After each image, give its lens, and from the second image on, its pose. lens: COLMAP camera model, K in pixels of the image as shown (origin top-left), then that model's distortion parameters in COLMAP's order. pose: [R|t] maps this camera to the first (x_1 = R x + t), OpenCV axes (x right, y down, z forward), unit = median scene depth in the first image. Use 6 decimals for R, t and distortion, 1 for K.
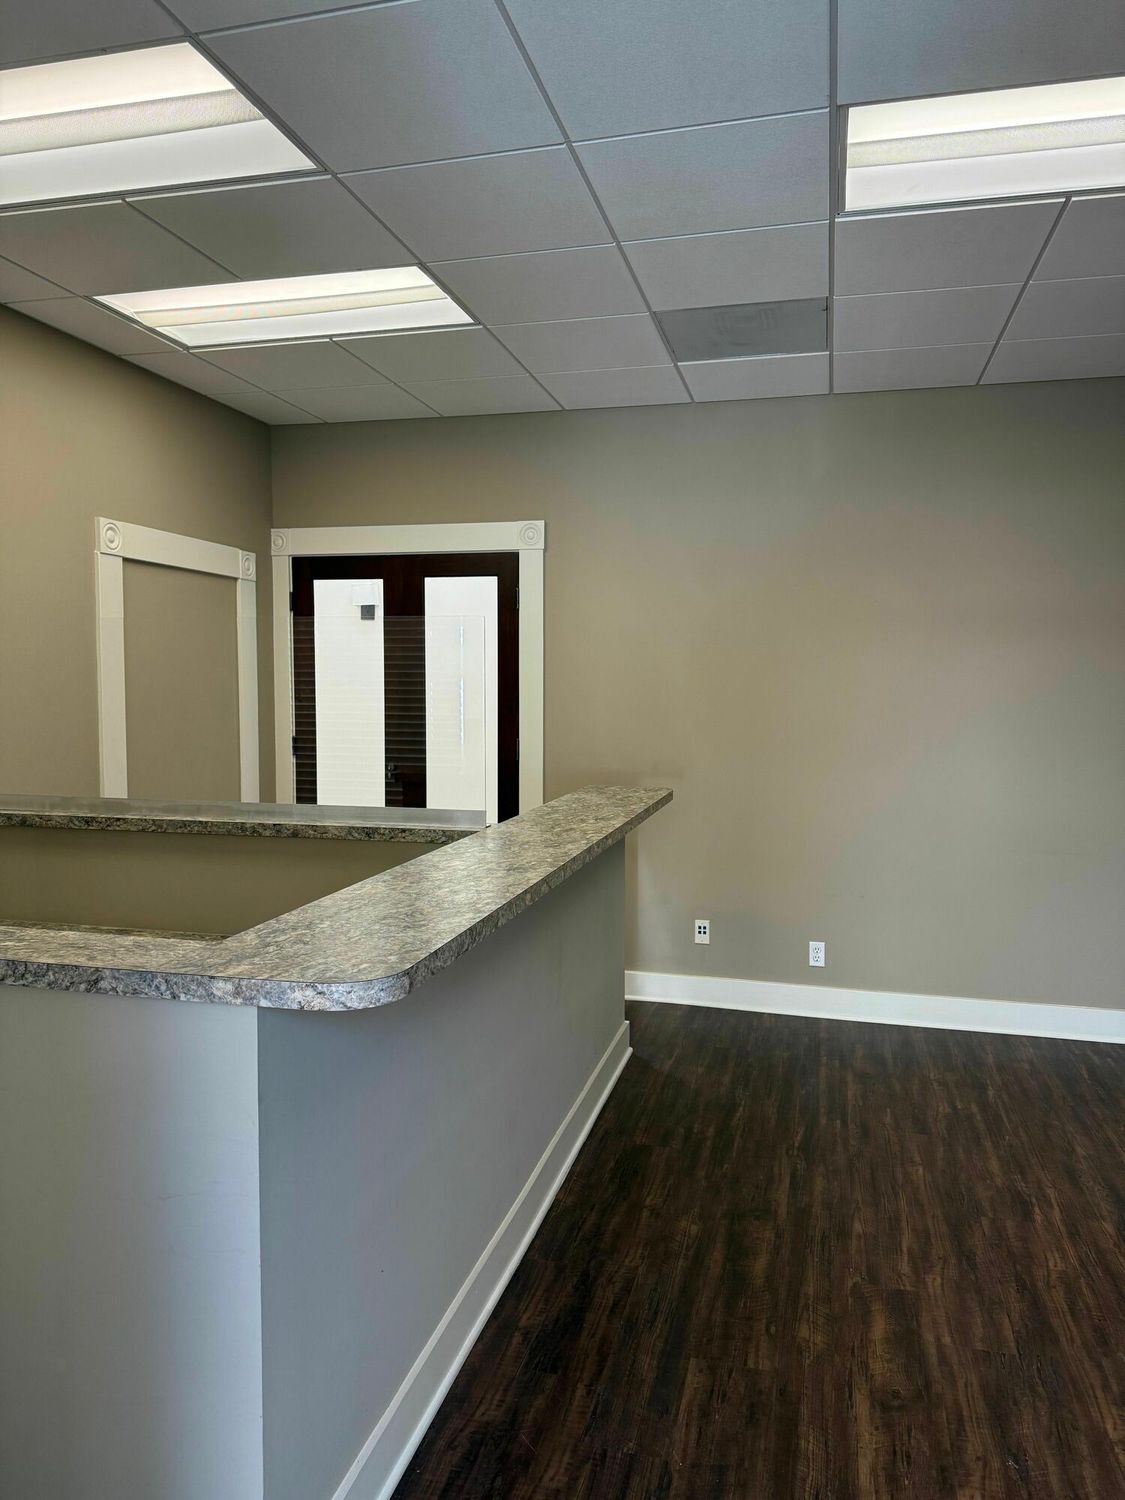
lens RADIAL K [[1061.3, 0, 561.5], [0, 1061.3, 746.1], [0, 0, 1]] dist [-0.006862, -0.000310]
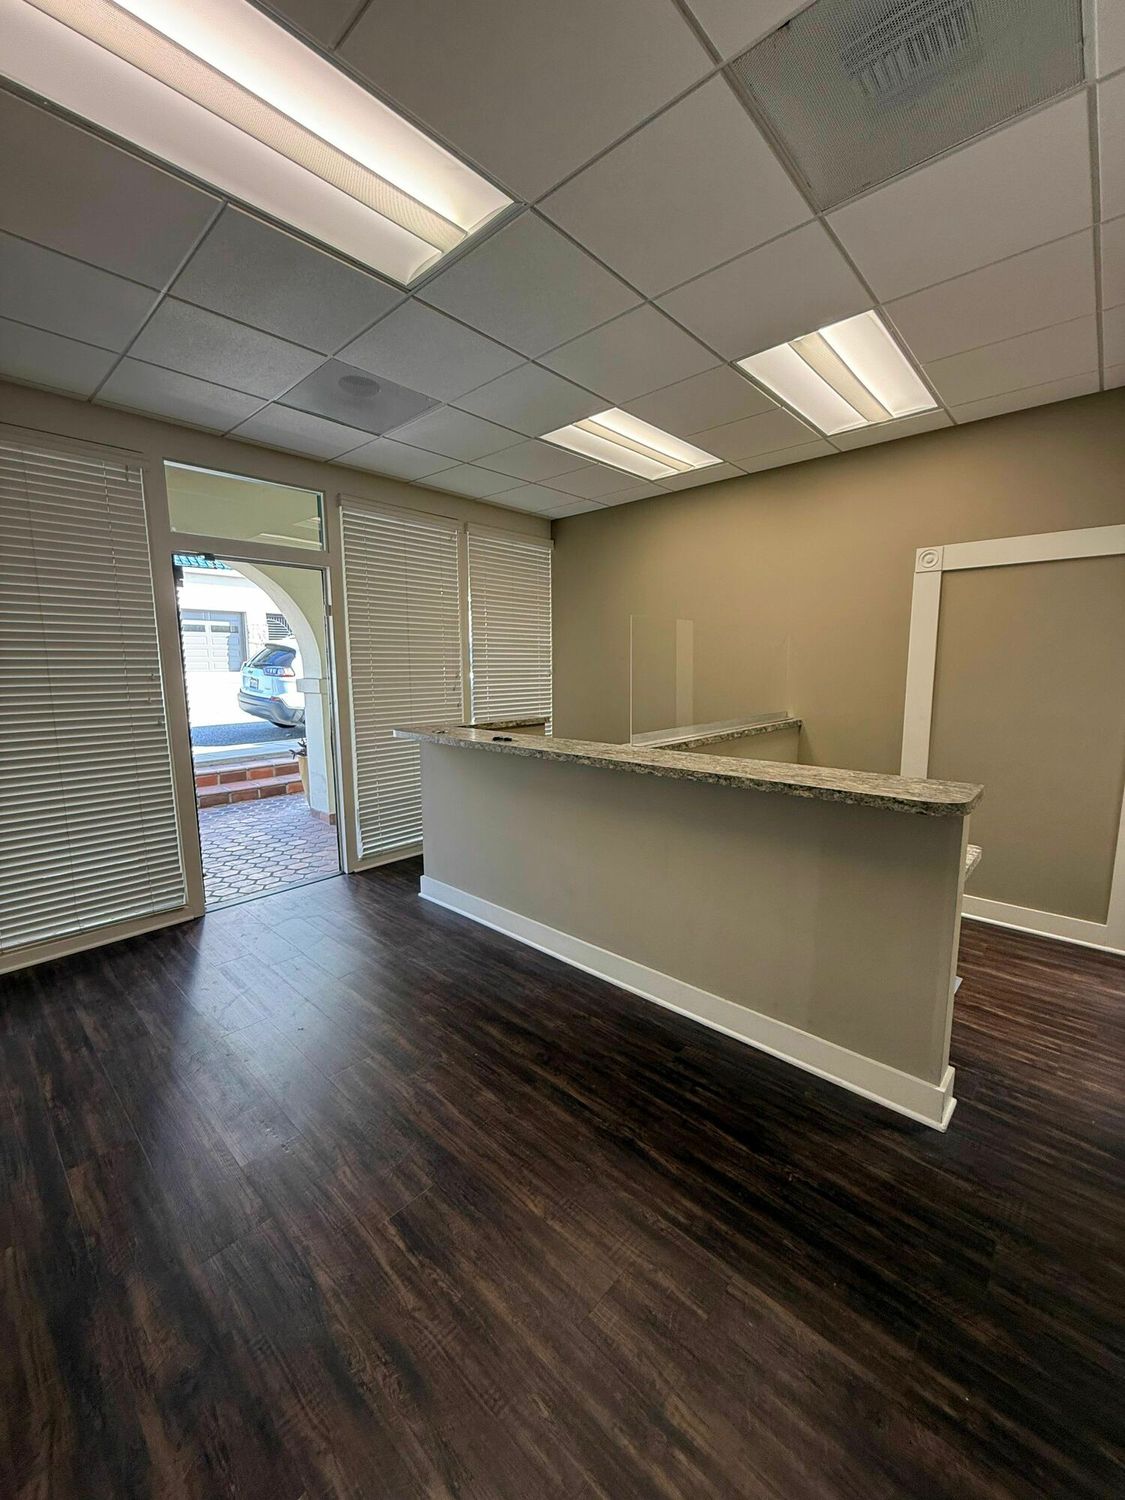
lens RADIAL K [[595.8, 0, 560.6], [0, 595.8, 756.4], [0, 0, 1]] dist [0.001324, 0.000036]
pose [[-0.471461, 0.133052, -0.871792, 0.712277], [-0.058333, 0.981683, 0.181369, -0.060494], [0.879956, 0.136363, -0.455064, 1.195825]]
